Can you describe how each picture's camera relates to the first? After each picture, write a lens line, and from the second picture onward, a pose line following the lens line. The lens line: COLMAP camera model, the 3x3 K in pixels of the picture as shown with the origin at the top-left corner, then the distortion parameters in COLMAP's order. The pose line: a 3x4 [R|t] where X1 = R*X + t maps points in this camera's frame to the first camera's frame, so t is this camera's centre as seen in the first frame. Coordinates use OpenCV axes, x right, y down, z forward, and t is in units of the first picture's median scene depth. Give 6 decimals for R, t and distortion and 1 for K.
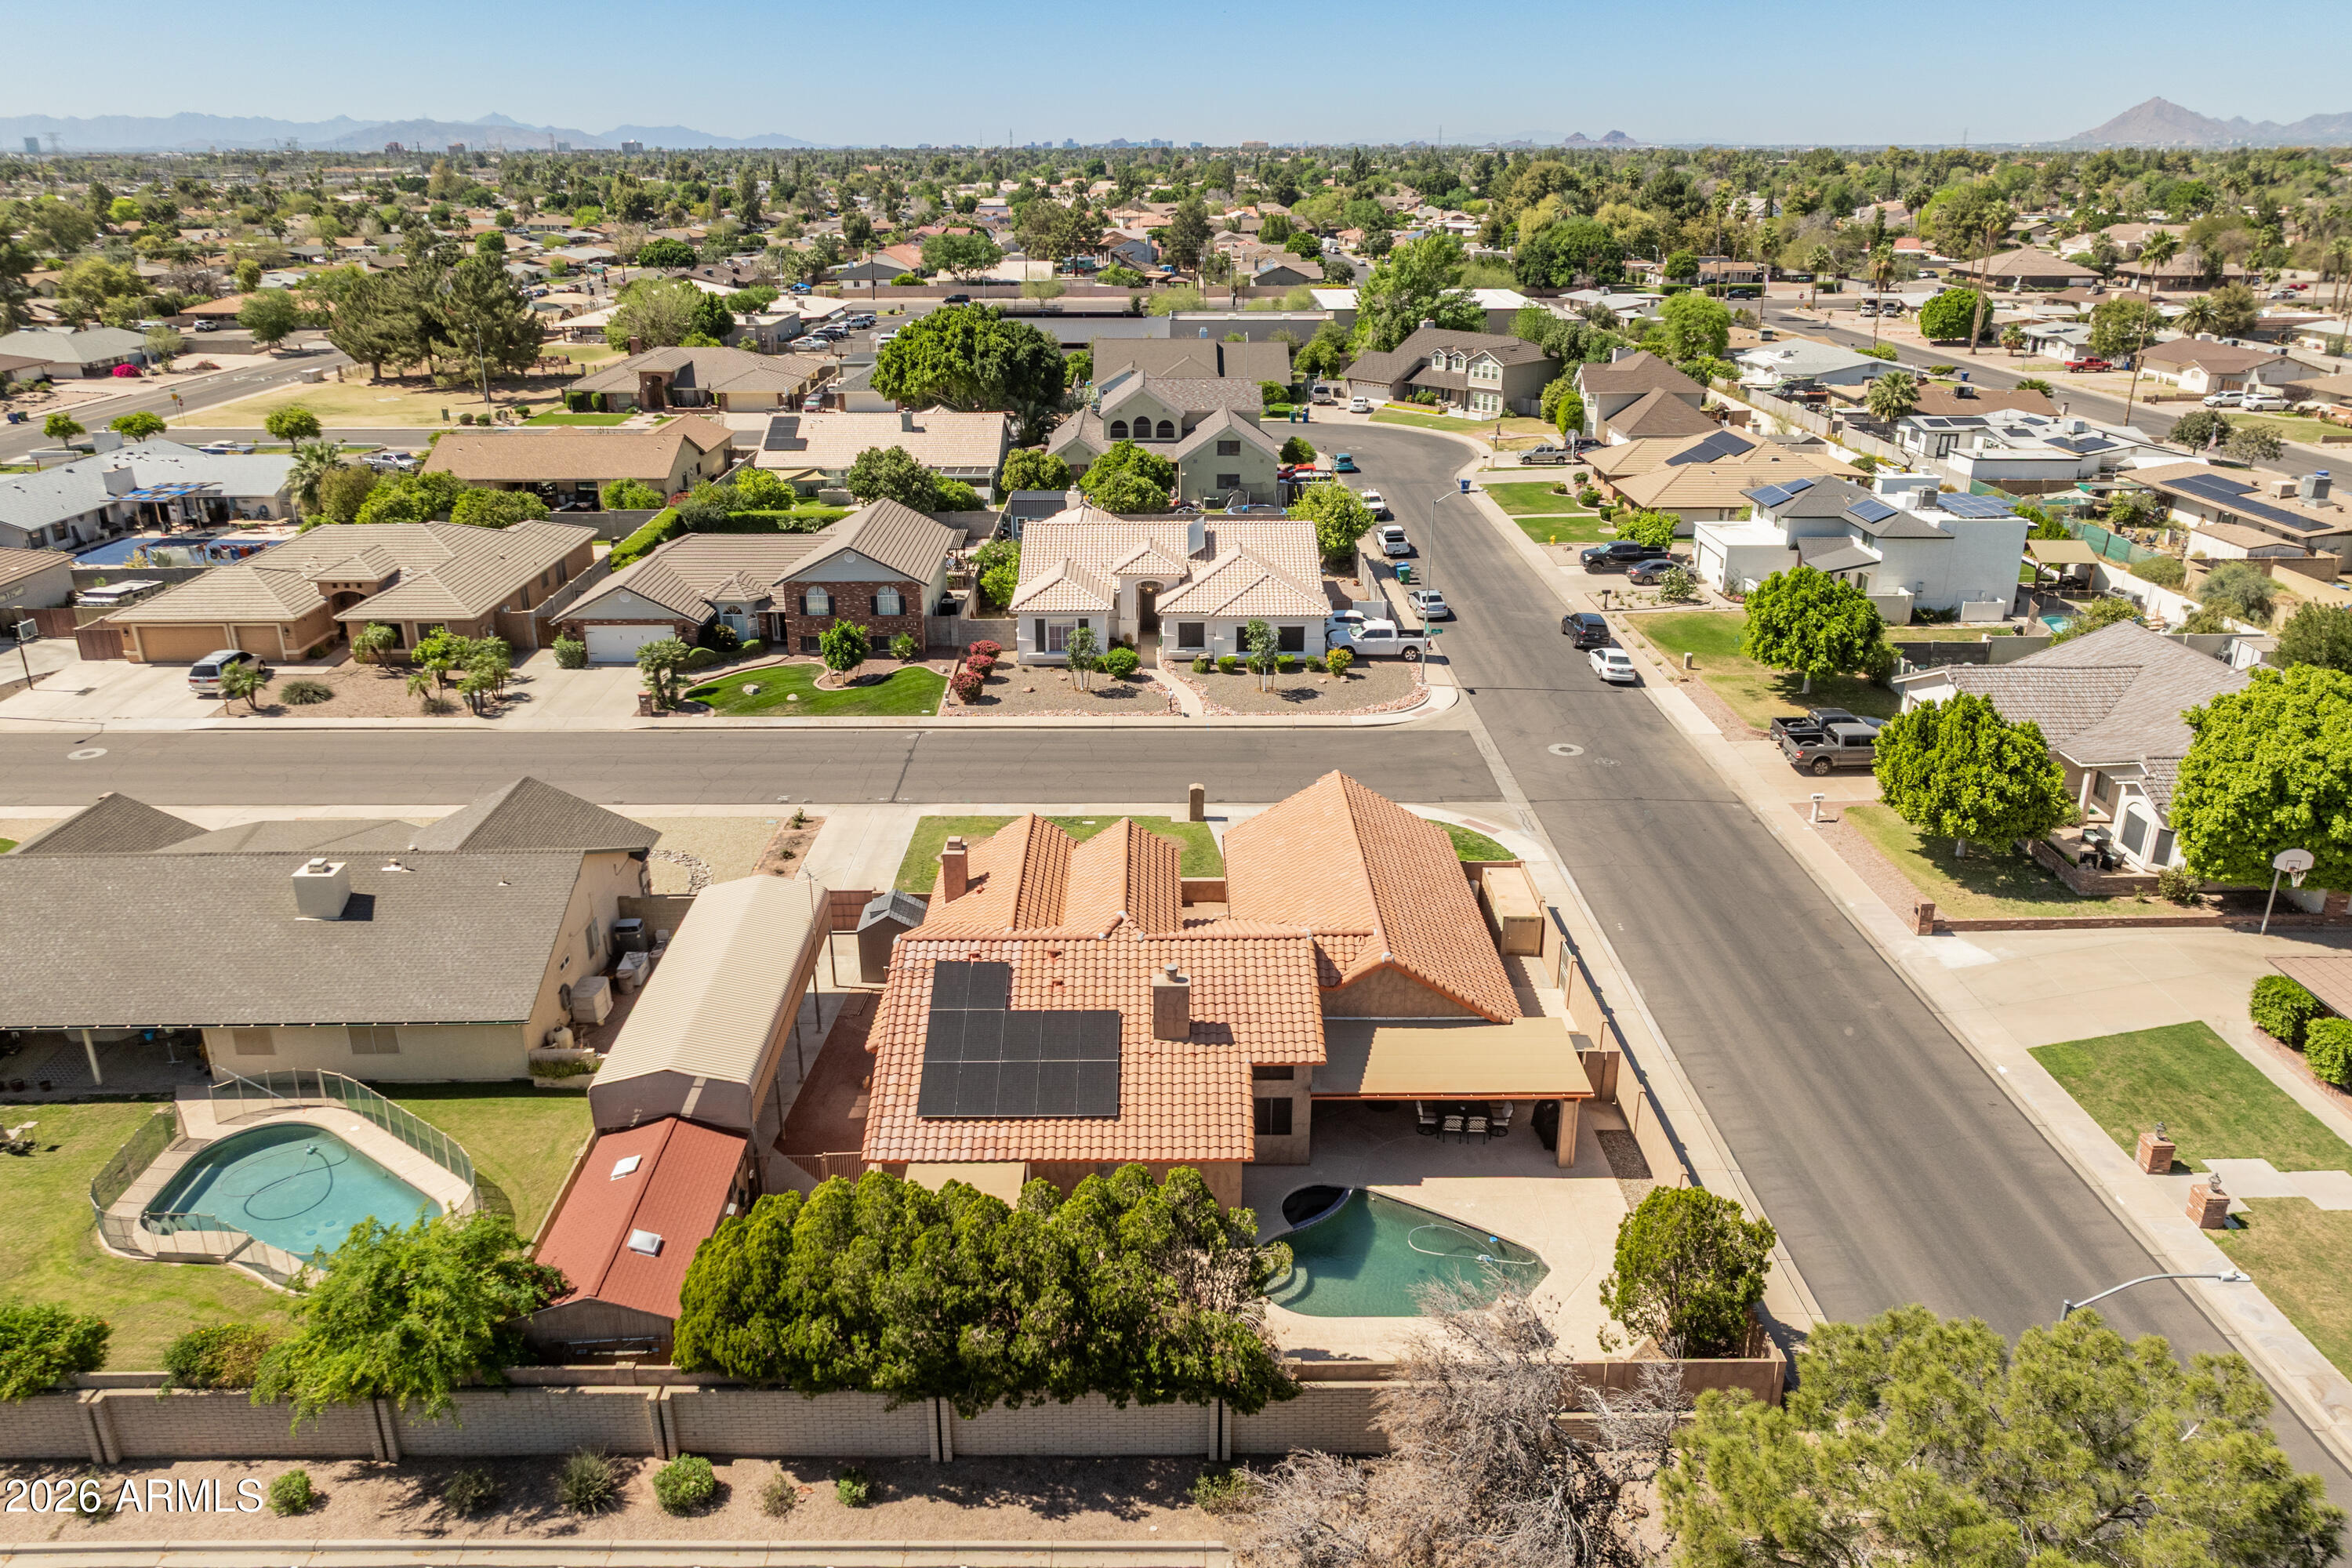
lens RADIAL K [[1632.8, 0, 1179.7], [0, 1632.8, 773.8], [0, 0, 1]] dist [-0.007024, 0.007682]
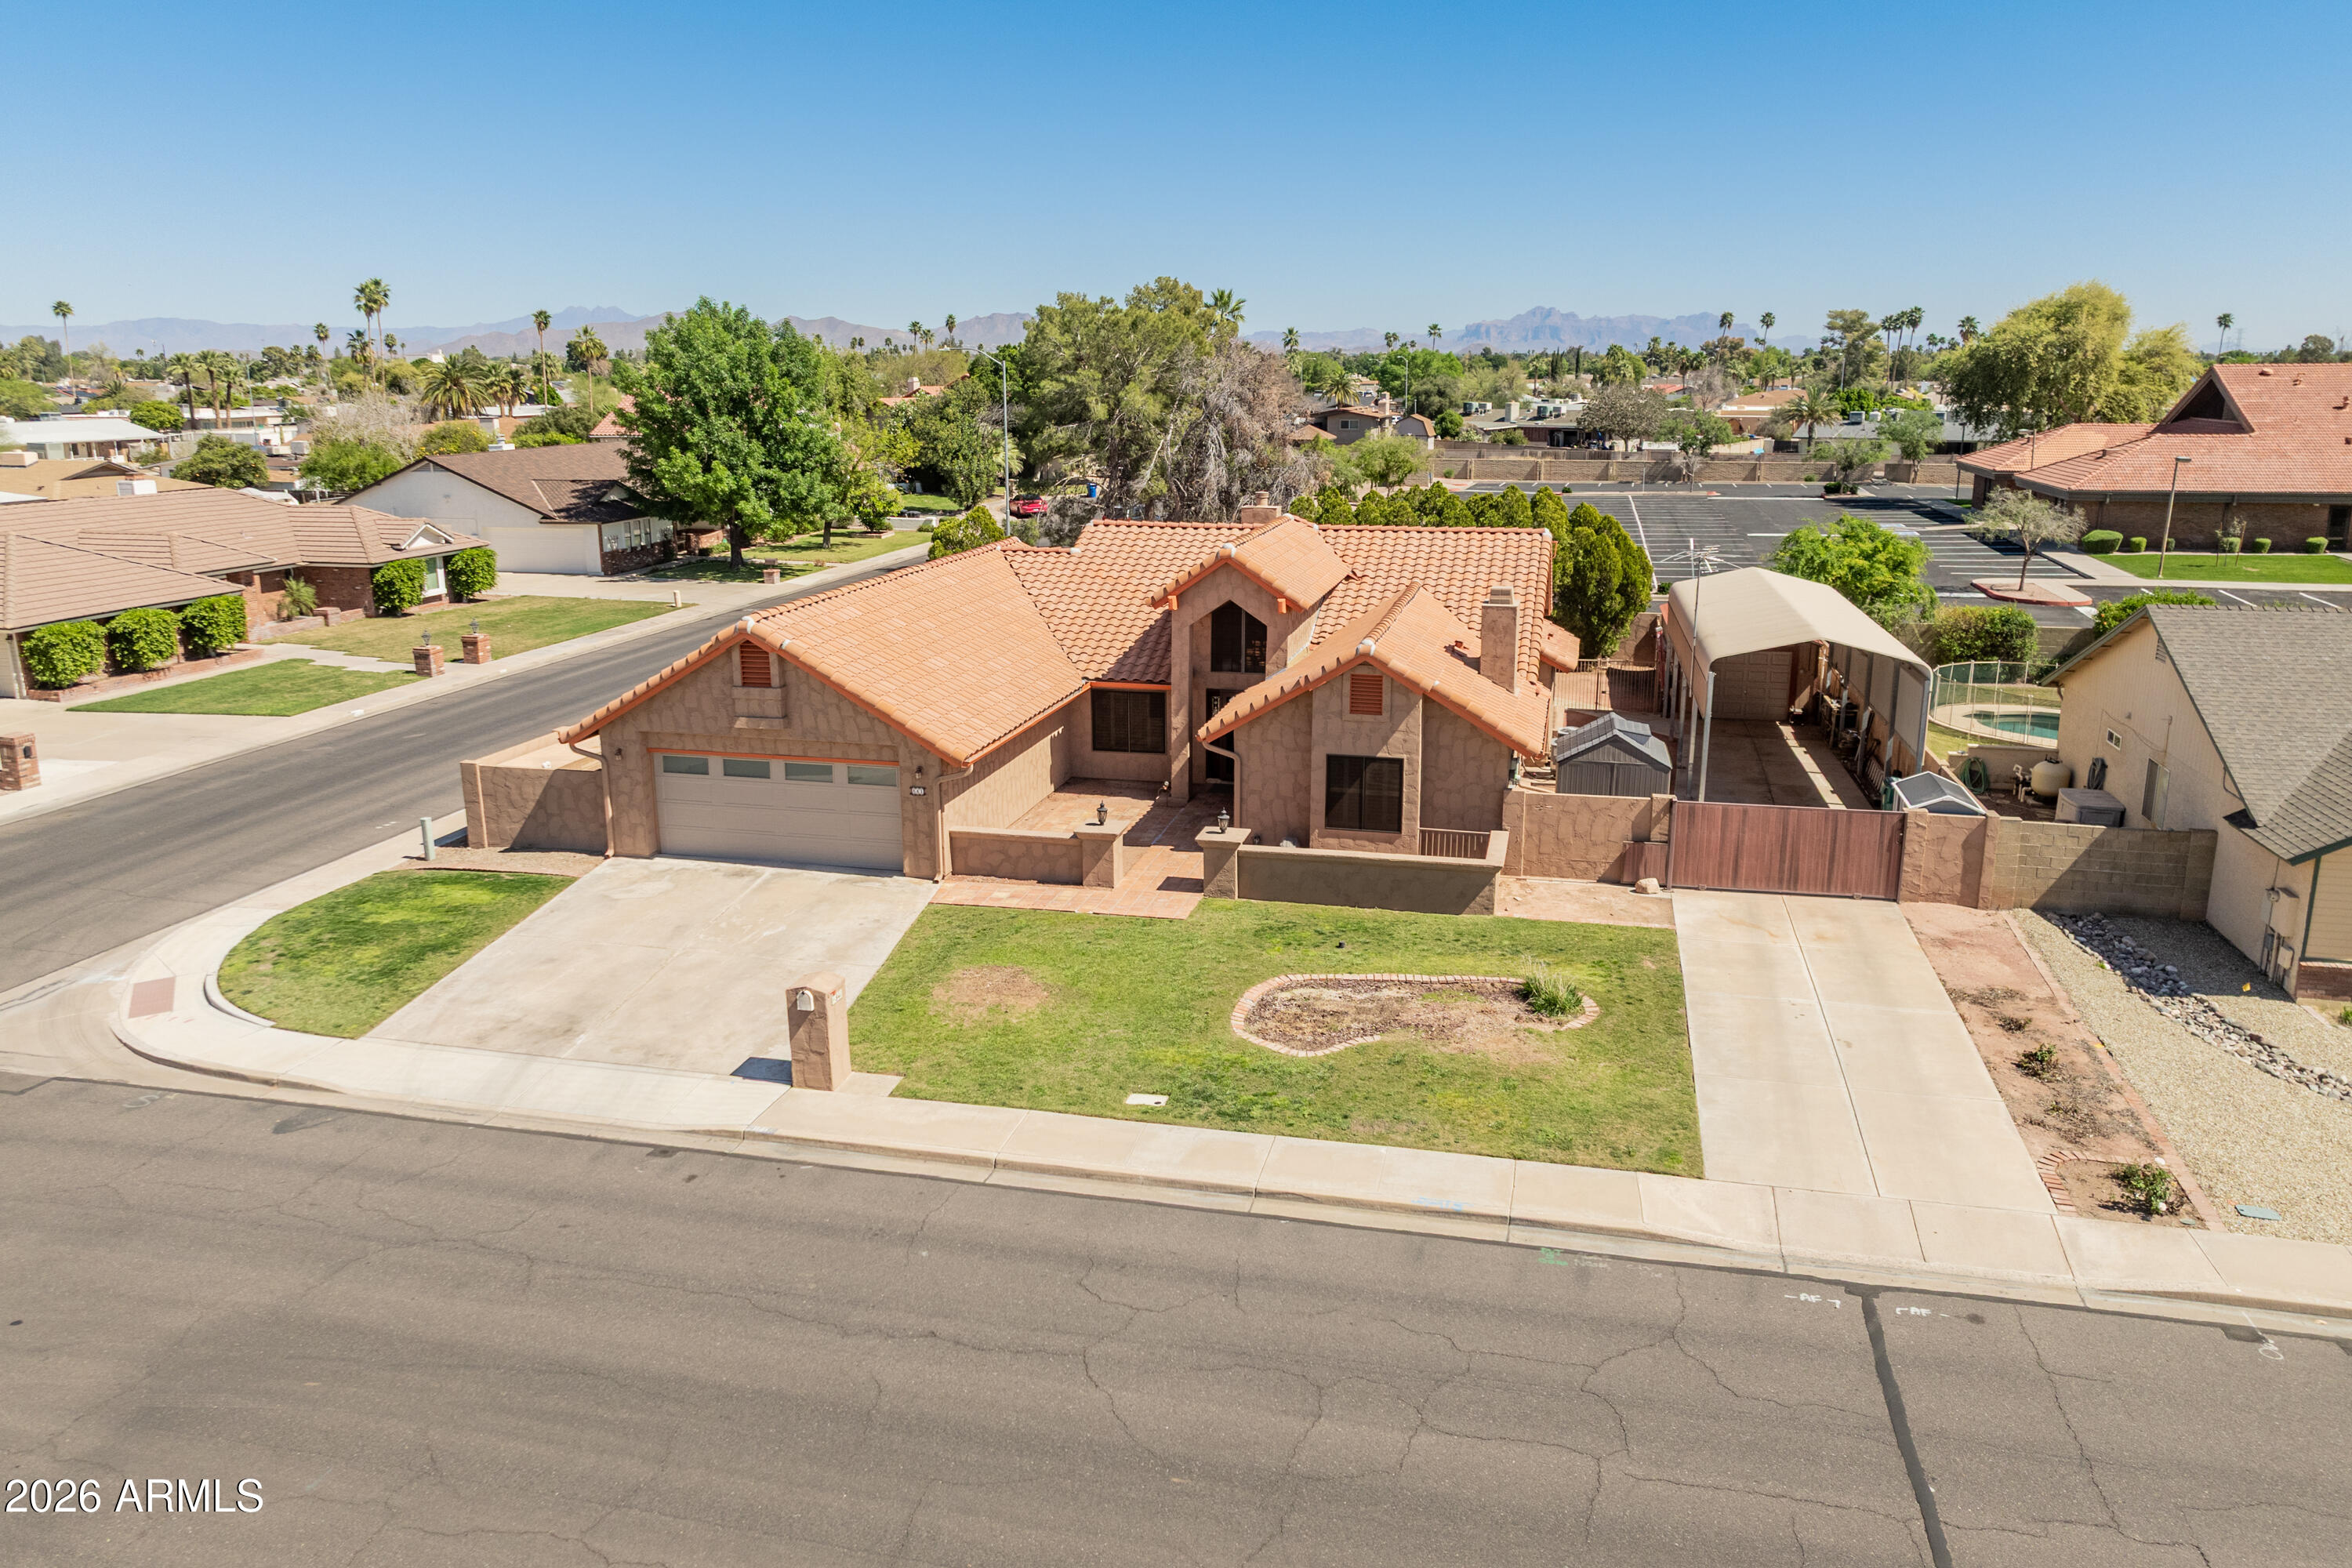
lens RADIAL K [[1632.8, 0, 1183.4], [0, 1632.8, 748.4], [0, 0, 1]] dist [-0.007024, 0.007682]
pose [[-0.968600, -0.053216, 0.242861, -0.171463], [0.093469, 0.827223, 0.554045, -0.255679], [-0.230385, 0.559349, -0.796274, 1.520131]]
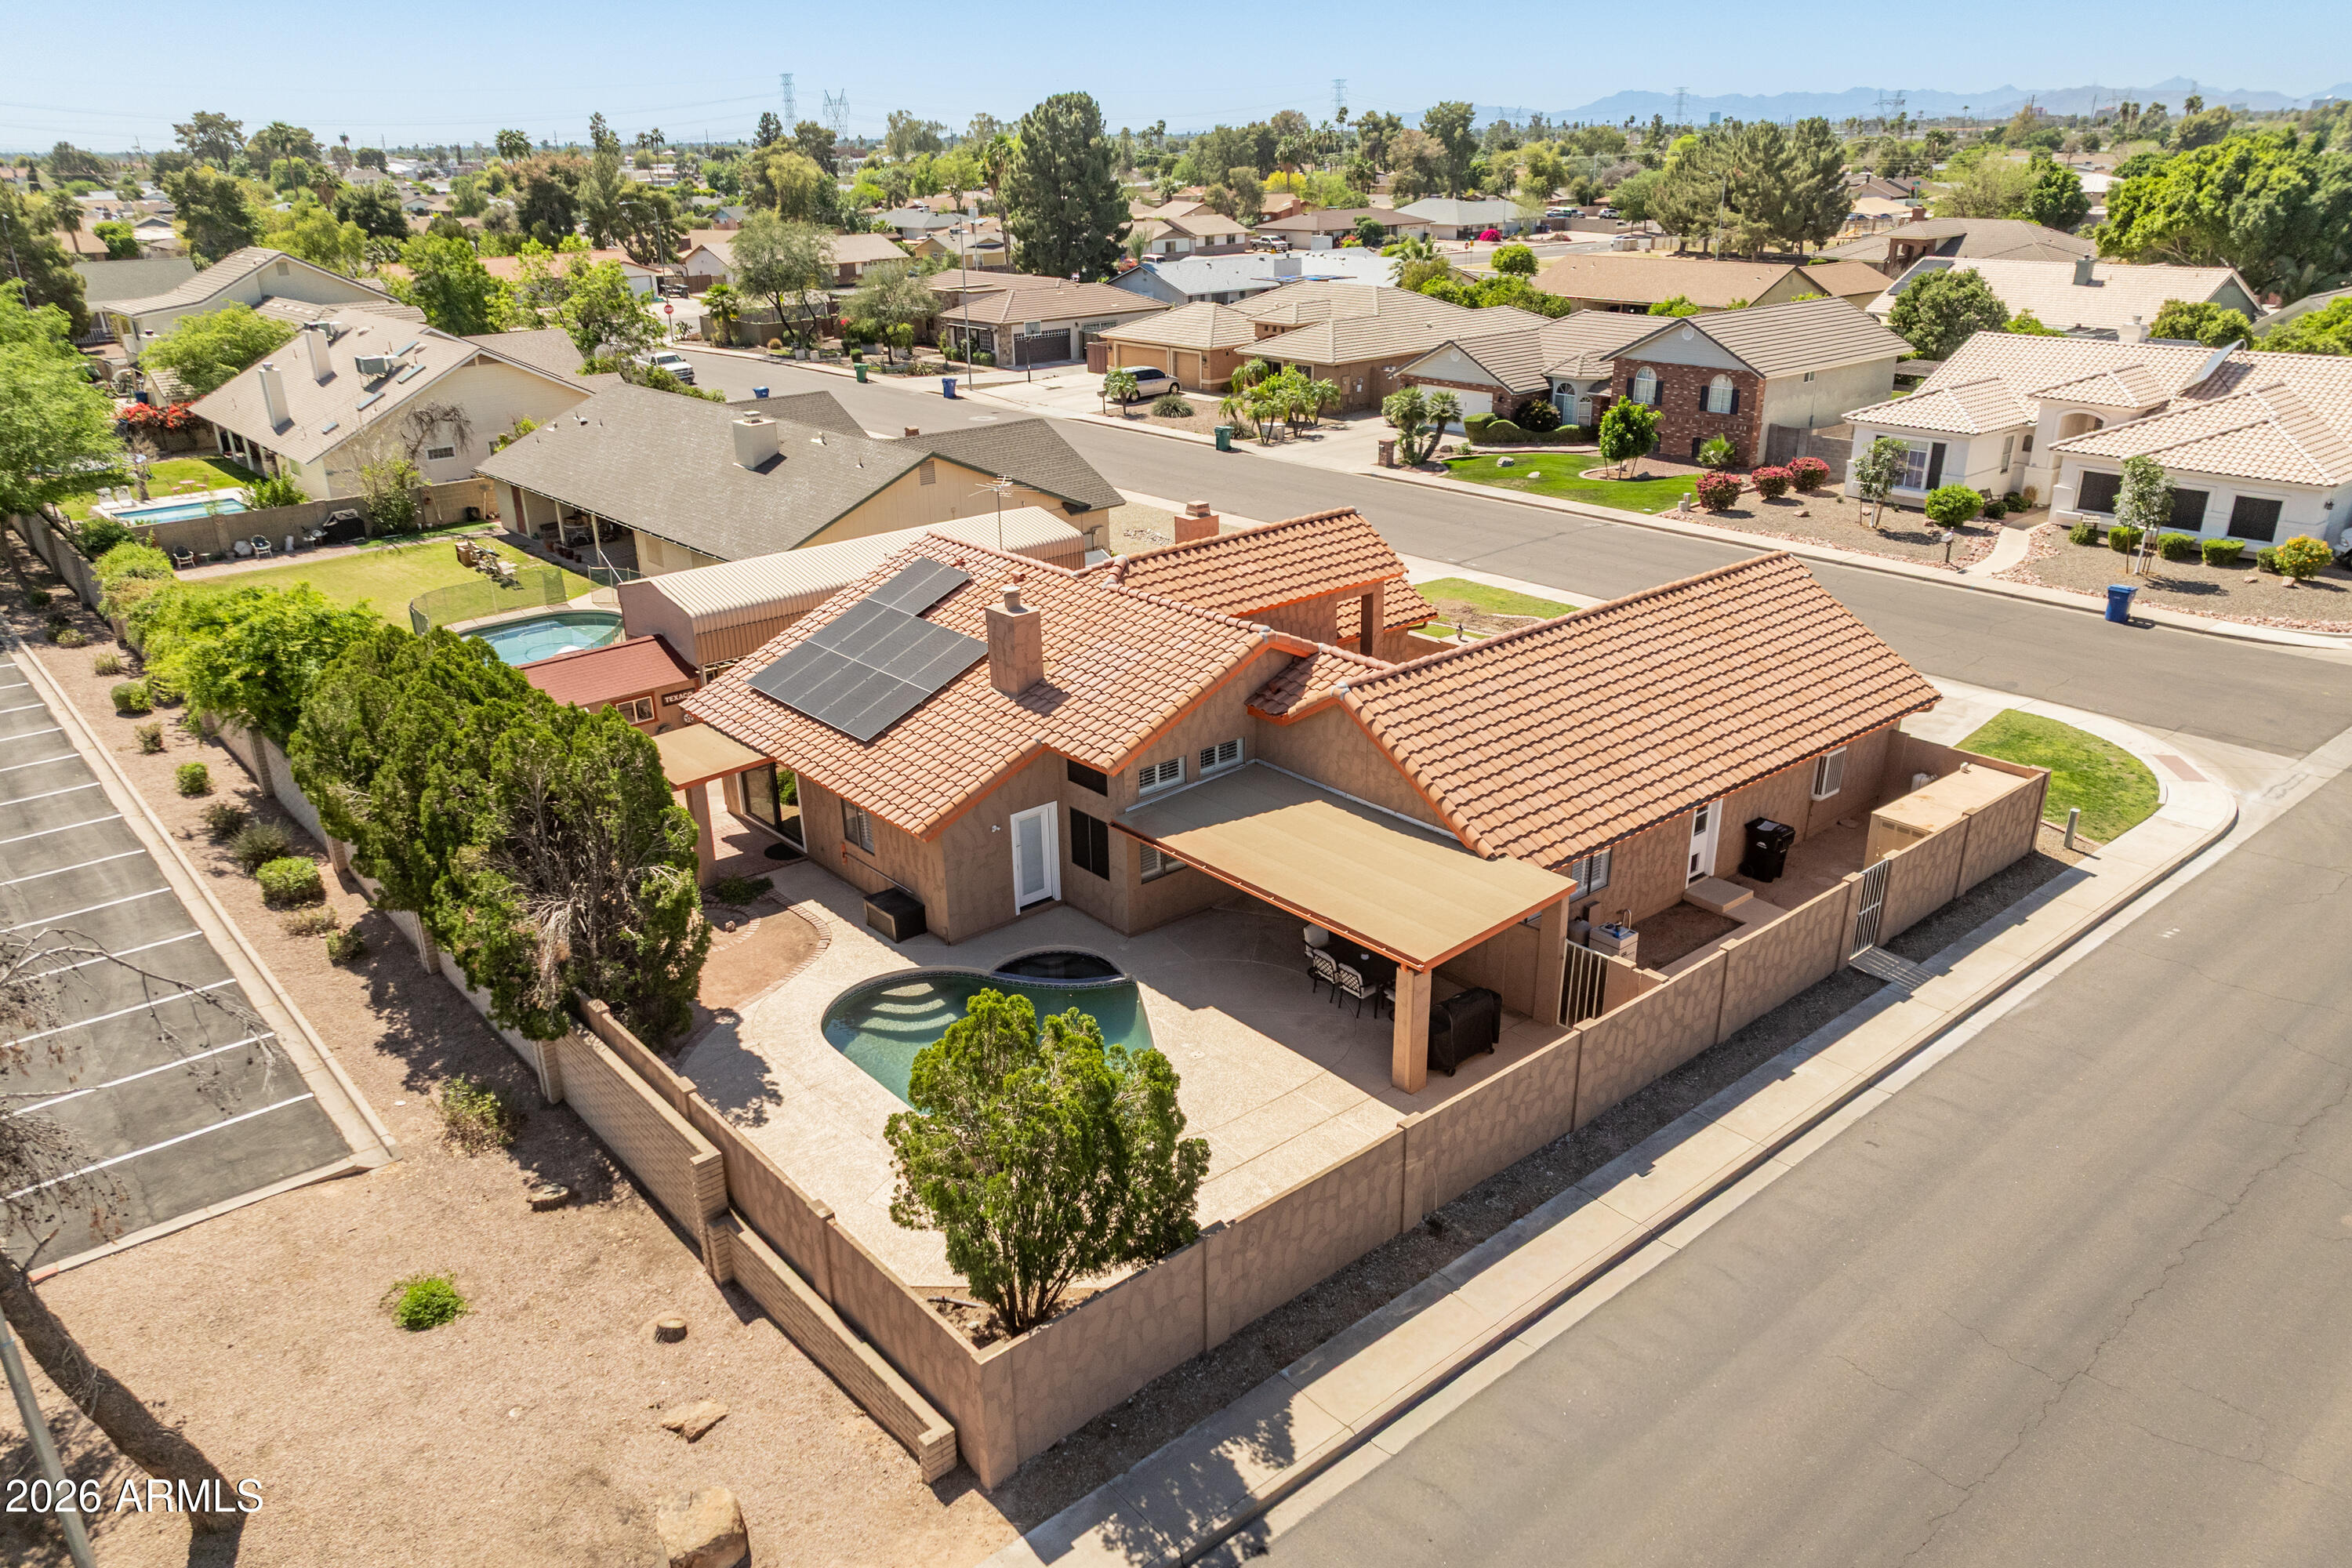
lens RADIAL K [[1632.8, 0, 1185.6], [0, 1632.8, 878.4], [0, 0, 1]] dist [-0.007024, 0.007682]
pose [[0.642414, 0.311421, -0.700230, 0.466780], [-0.263134, 0.947797, 0.180116, 0.071521], [0.719767, 0.068545, 0.690823, 0.446971]]
